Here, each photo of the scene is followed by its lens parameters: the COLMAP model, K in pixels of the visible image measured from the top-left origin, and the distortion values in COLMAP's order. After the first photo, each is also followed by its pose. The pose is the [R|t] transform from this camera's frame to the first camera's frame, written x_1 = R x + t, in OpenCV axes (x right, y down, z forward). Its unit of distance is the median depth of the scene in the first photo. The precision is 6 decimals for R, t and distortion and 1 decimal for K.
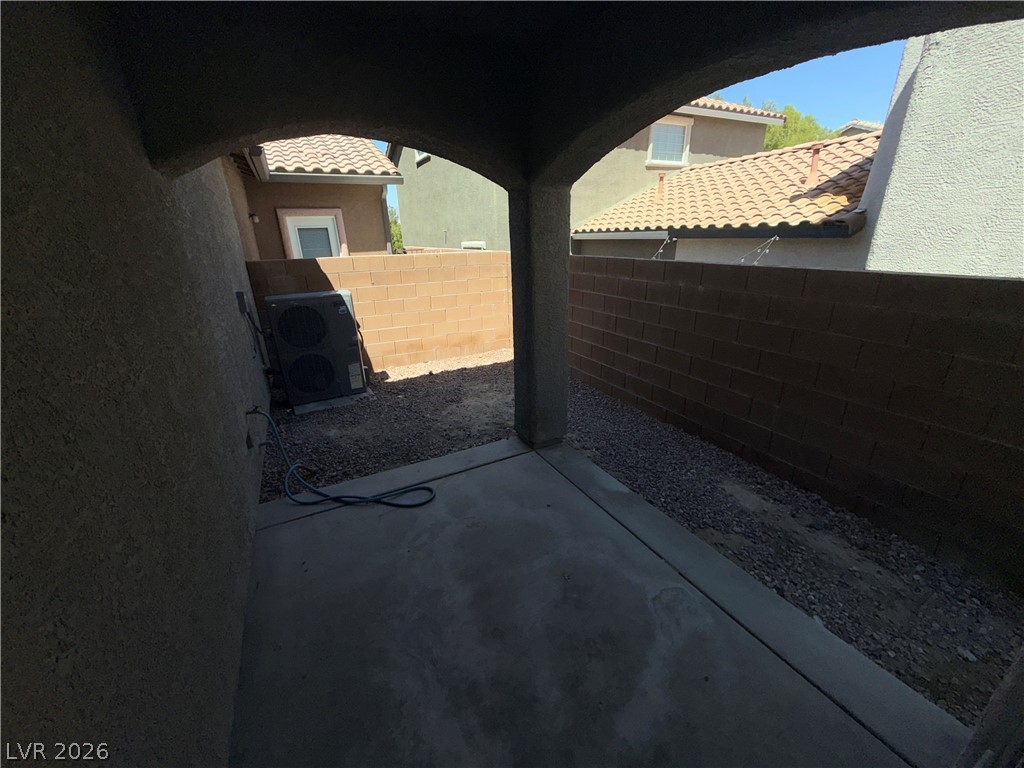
lens RADIAL K [[409.1, 0, 510.3], [0, 409.1, 384.8], [0, 0, 1]] dist [0.000051, 0.000377]
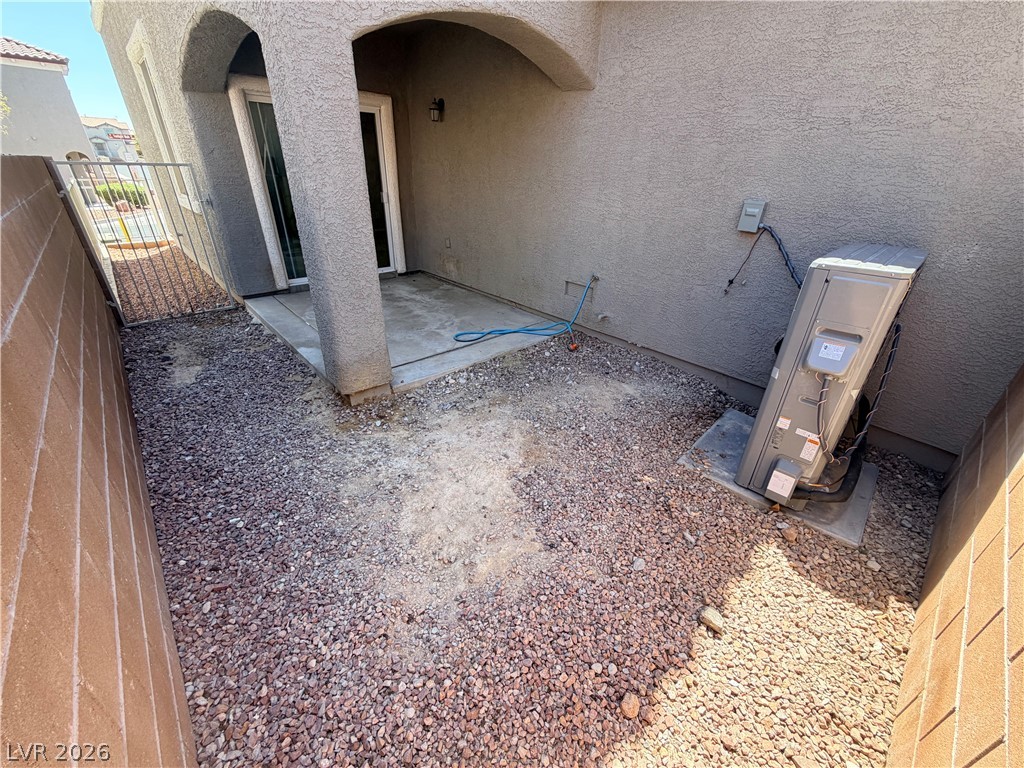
lens RADIAL K [[409.1, 0, 510.3], [0, 409.1, 384.8], [0, 0, 1]] dist [0.000051, 0.000377]
pose [[-0.966471, 0.133618, -0.219271, -0.045429], [-0.079824, 0.655284, 0.751153, -0.642778], [0.244052, 0.743471, -0.622647, 1.969803]]
